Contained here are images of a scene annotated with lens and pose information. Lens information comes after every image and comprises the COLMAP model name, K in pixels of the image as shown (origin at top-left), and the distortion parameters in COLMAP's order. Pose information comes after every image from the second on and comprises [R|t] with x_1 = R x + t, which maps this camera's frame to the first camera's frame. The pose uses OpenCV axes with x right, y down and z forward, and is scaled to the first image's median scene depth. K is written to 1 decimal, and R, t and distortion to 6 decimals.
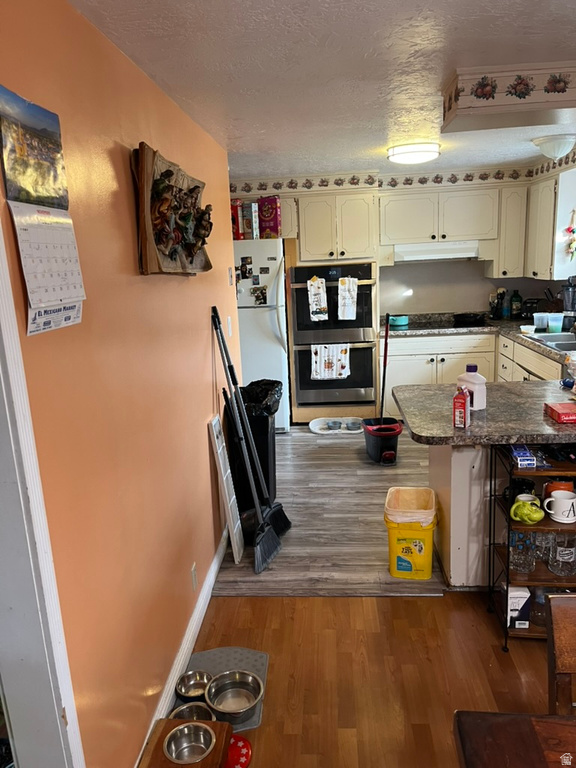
lens RADIAL K [[584.3, 0, 283.0], [0, 584.3, 395.1], [0, 0, 1]] dist [0.061457, -0.078759]
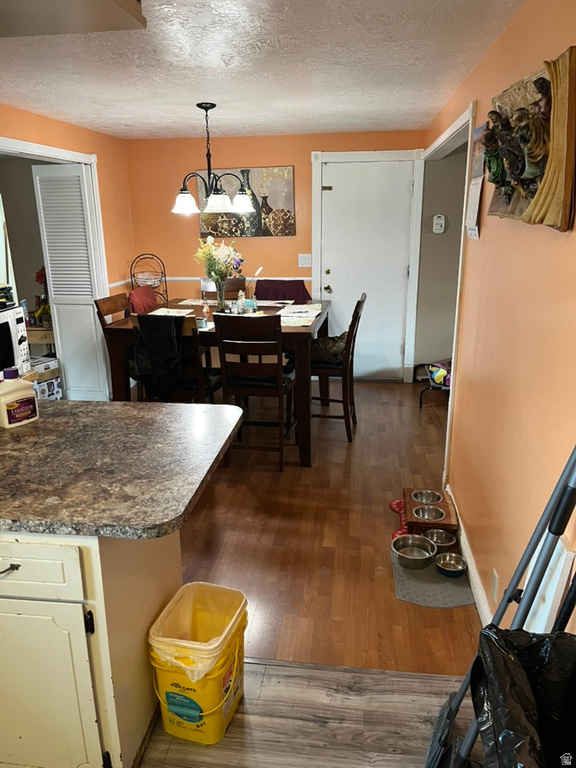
lens RADIAL K [[584.3, 0, 283.0], [0, 584.3, 395.1], [0, 0, 1]] dist [0.061457, -0.078759]
pose [[-0.997072, 0.042163, 0.063801, 0.085341], [0.068814, 0.858595, 0.508015, -0.365532], [-0.033360, 0.510918, -0.858982, 1.534264]]
